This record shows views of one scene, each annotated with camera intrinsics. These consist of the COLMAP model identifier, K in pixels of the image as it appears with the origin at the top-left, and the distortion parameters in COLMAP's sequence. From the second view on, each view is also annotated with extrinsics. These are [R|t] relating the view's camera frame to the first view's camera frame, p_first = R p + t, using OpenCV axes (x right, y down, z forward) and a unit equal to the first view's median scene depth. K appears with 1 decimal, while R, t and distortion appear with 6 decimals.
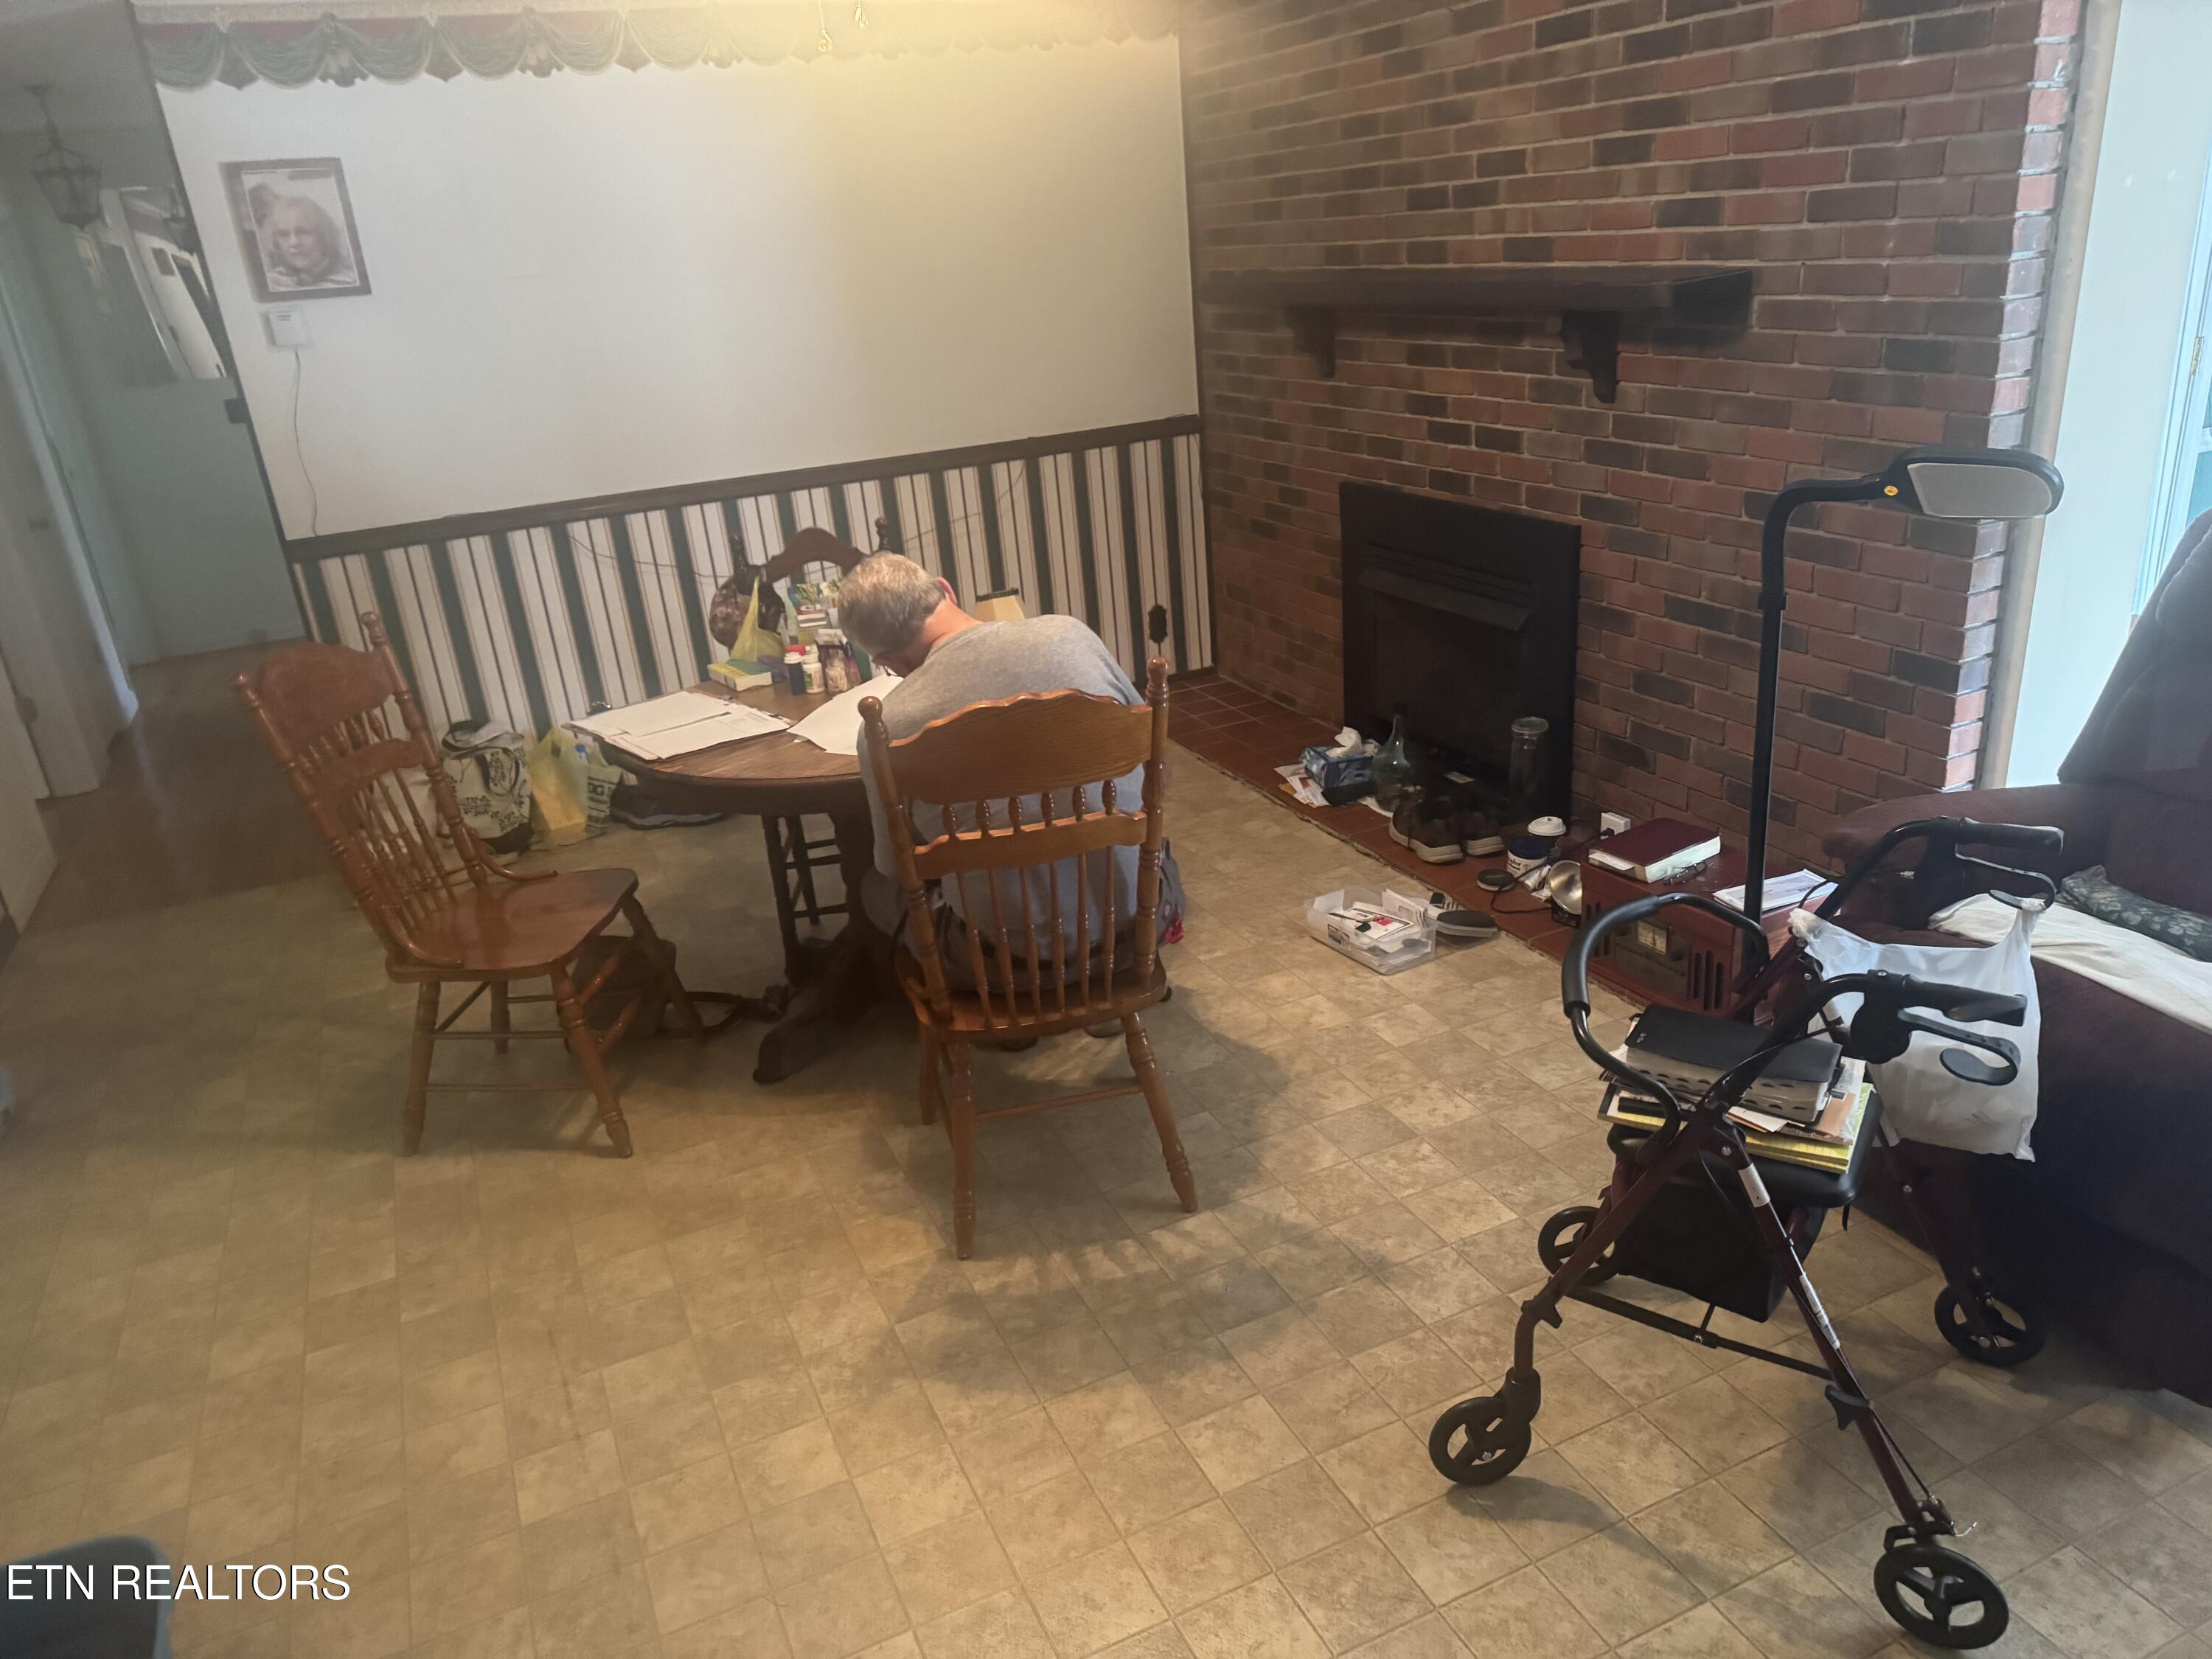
lens RADIAL K [[1547.3, 0, 1109.0], [0, 1547.3, 843.7], [0, 0, 1]] dist [0.132231, -0.223233]
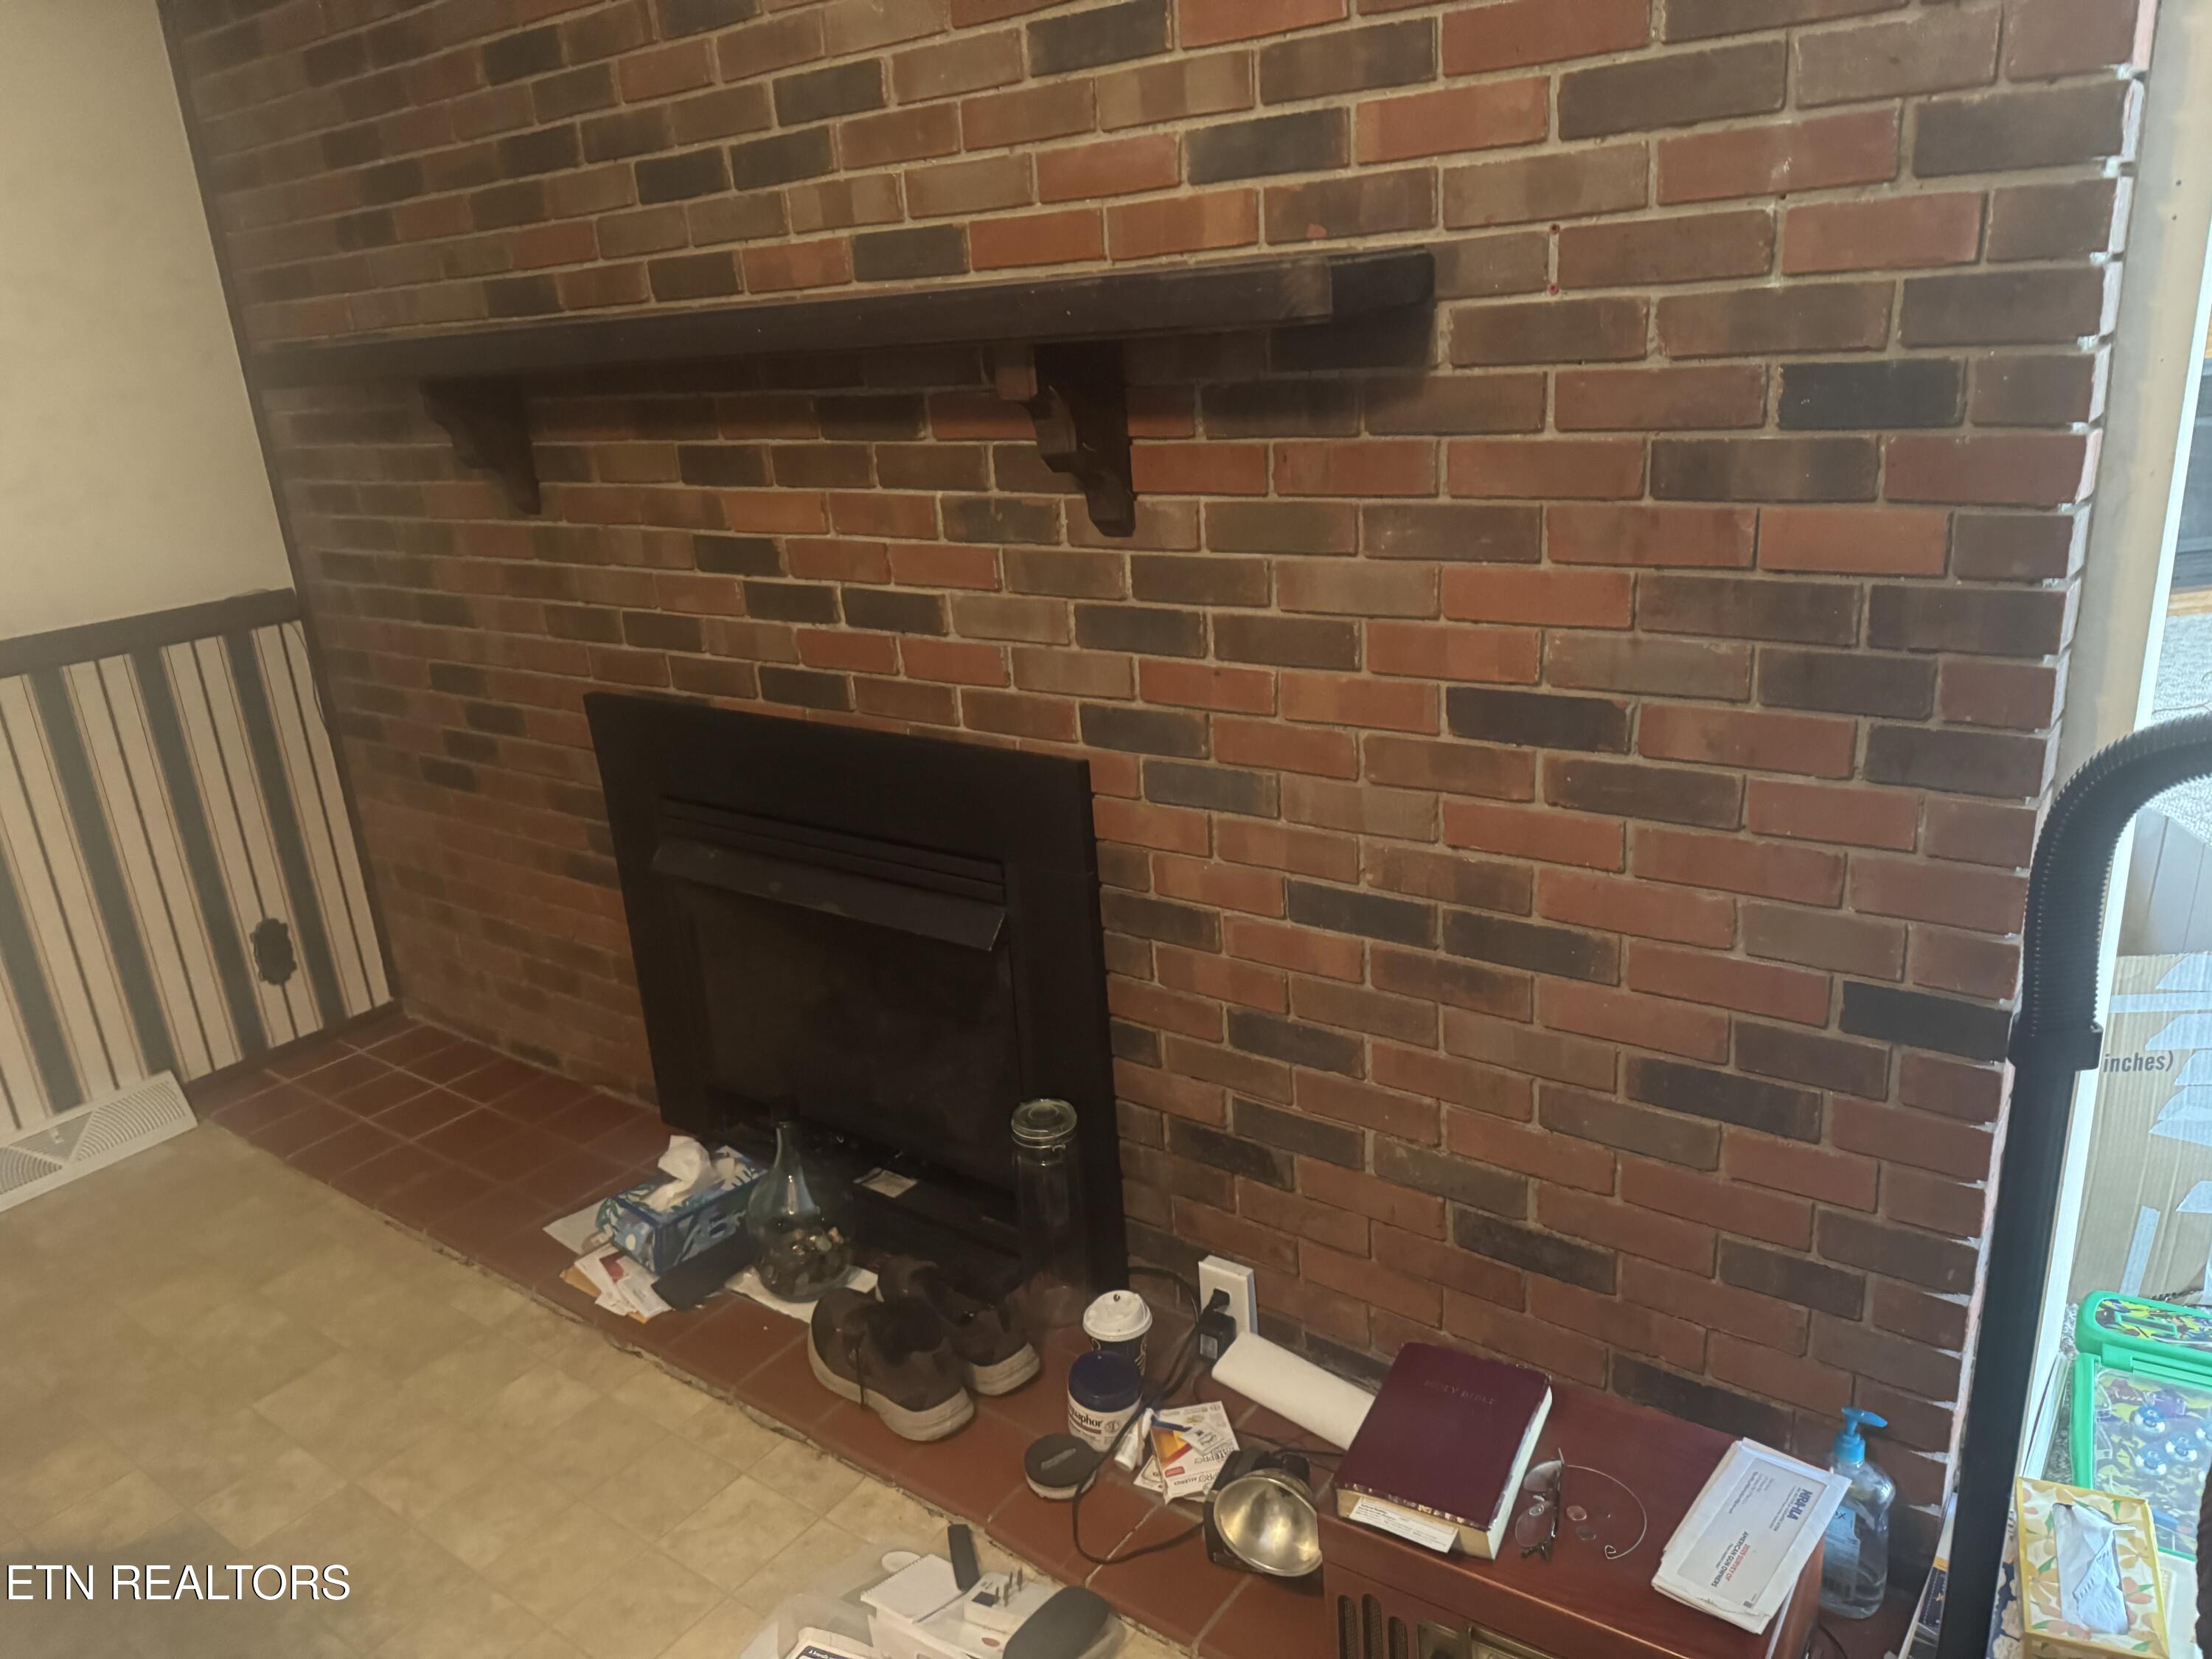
lens RADIAL K [[1547.3, 0, 1109.0], [0, 1547.3, 843.7], [0, 0, 1]] dist [0.132231, -0.223233]
pose [[0.876562, -0.136199, 0.461615, 0.053908], [0.177996, 0.982860, -0.048005, -0.138865], [-0.447164, 0.124245, 0.885781, 0.497732]]
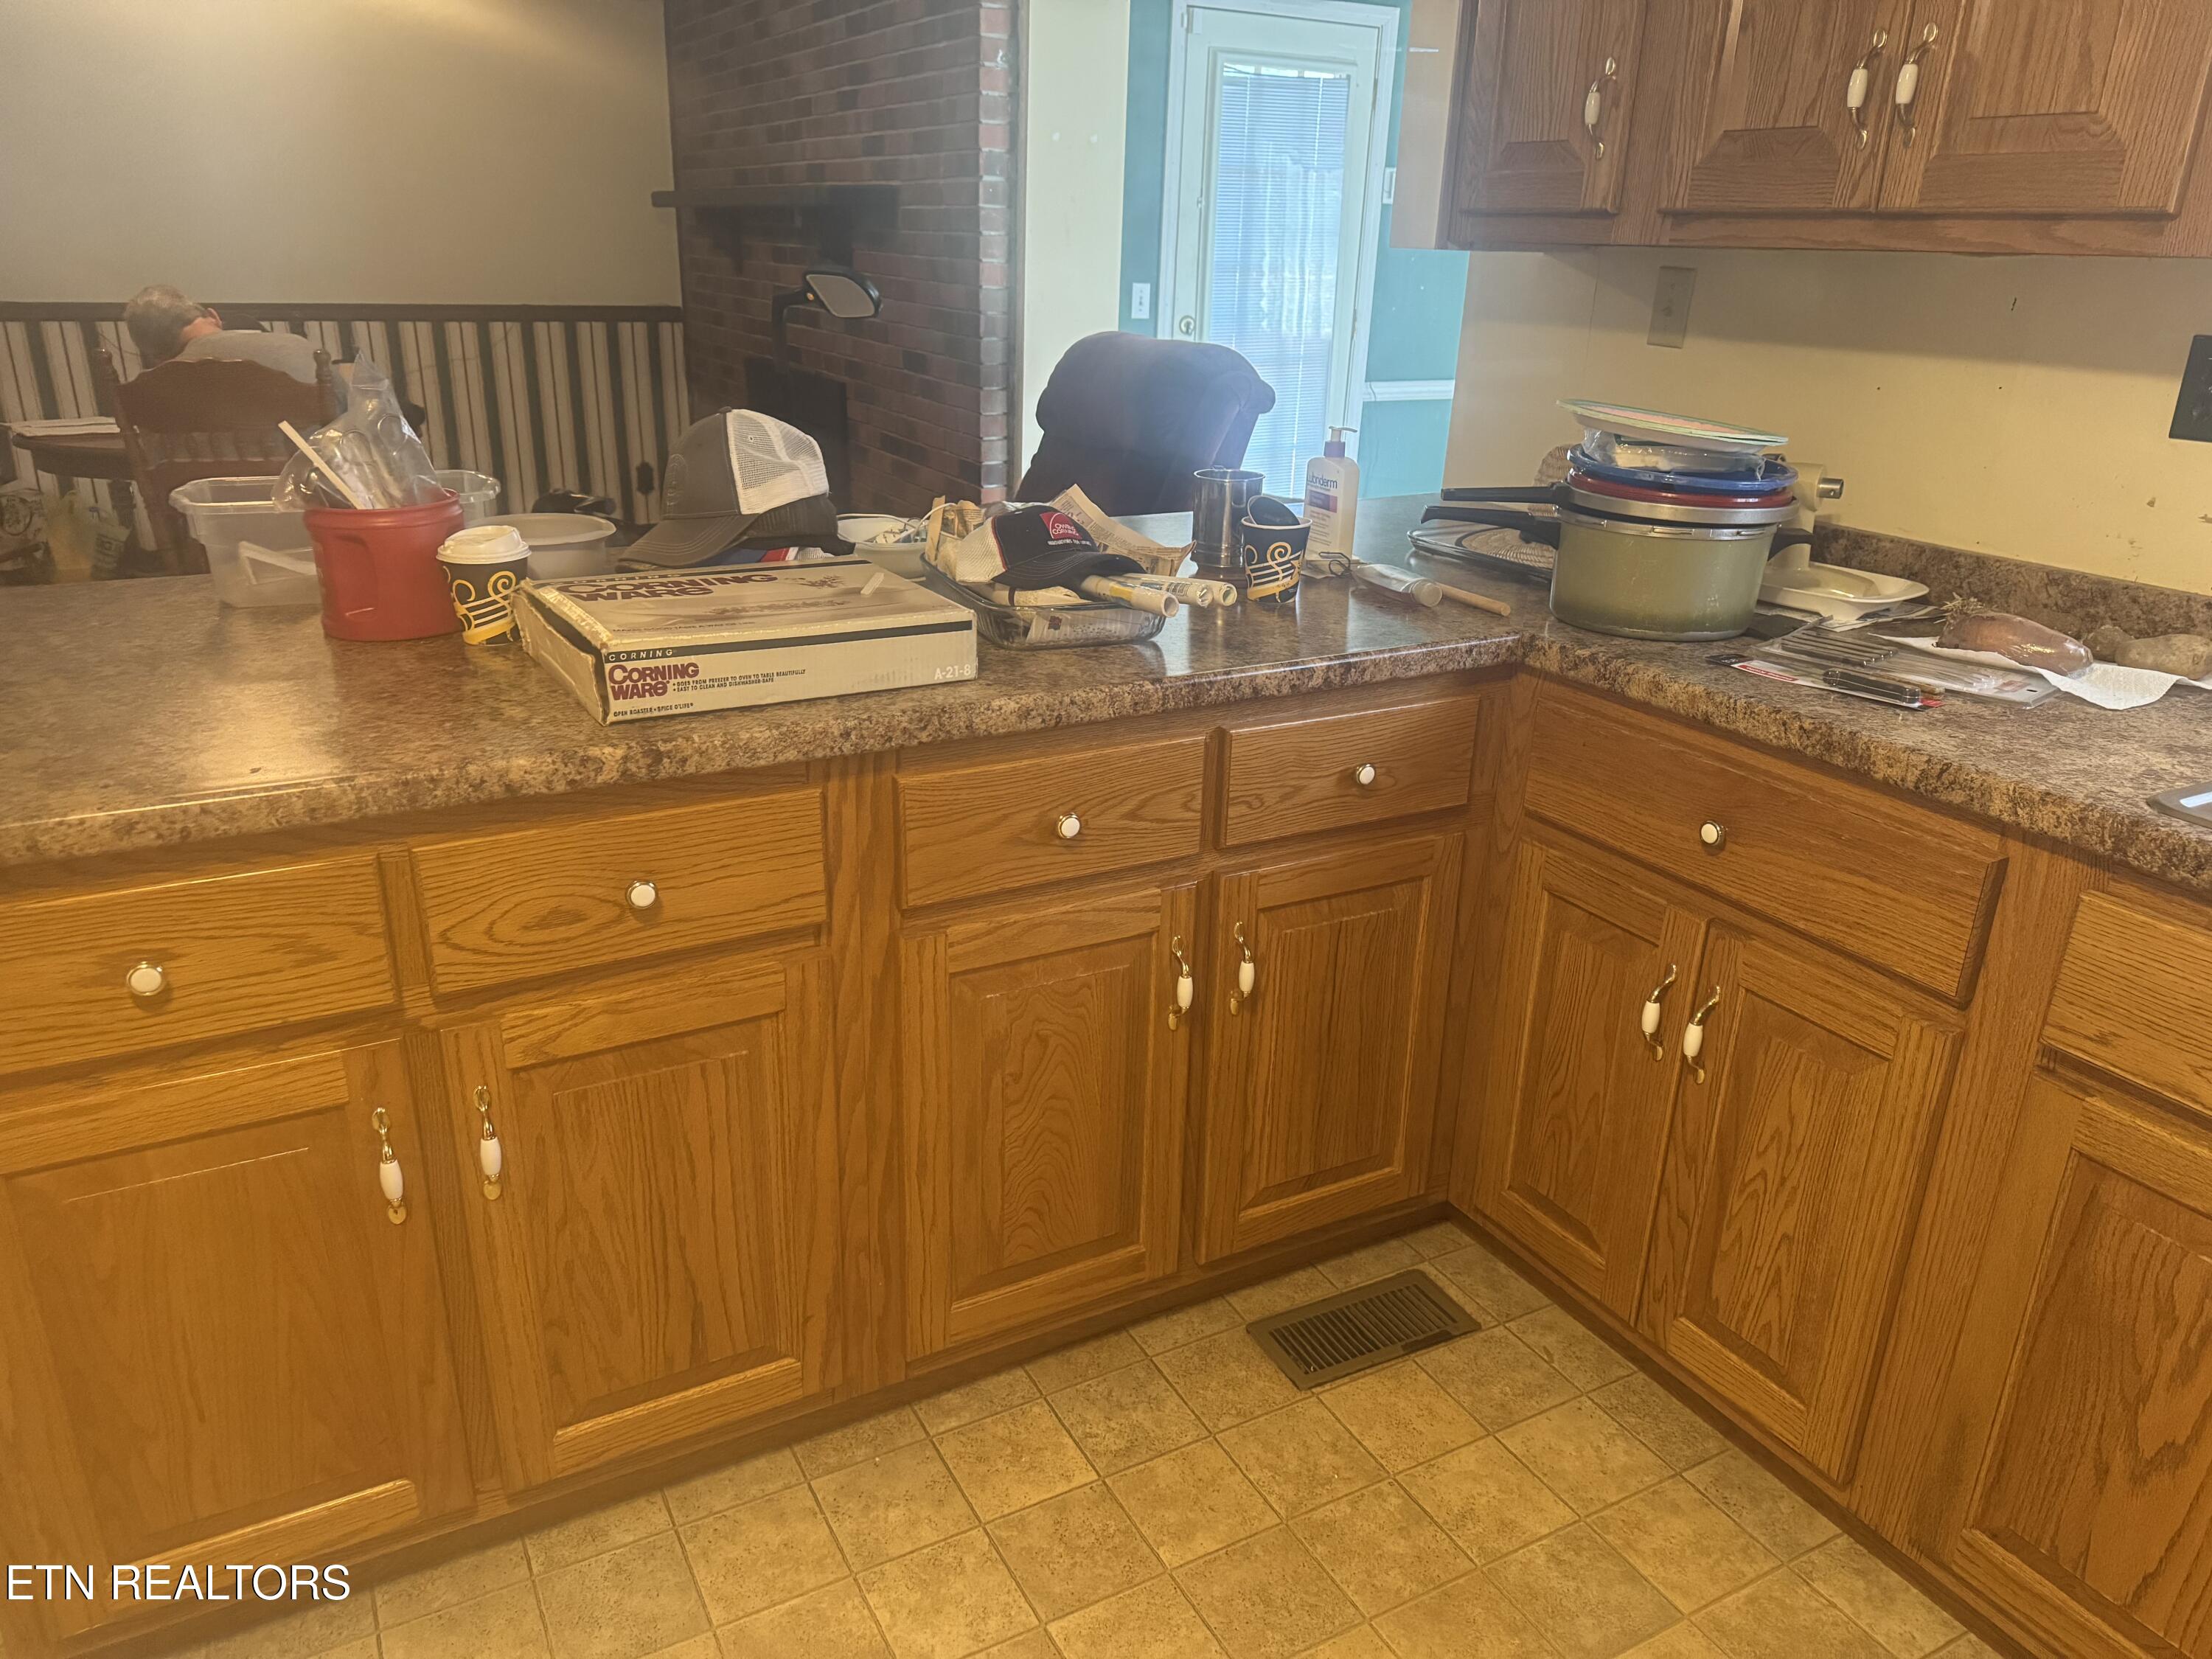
lens RADIAL K [[1547.3, 0, 1109.0], [0, 1547.3, 843.7], [0, 0, 1]] dist [0.132231, -0.223233]
pose [[0.991106, 0.073219, 0.111125, 0.383696], [-0.071972, 0.997291, -0.015192, 0.186074], [-0.111937, 0.007059, 0.993690, -0.341088]]
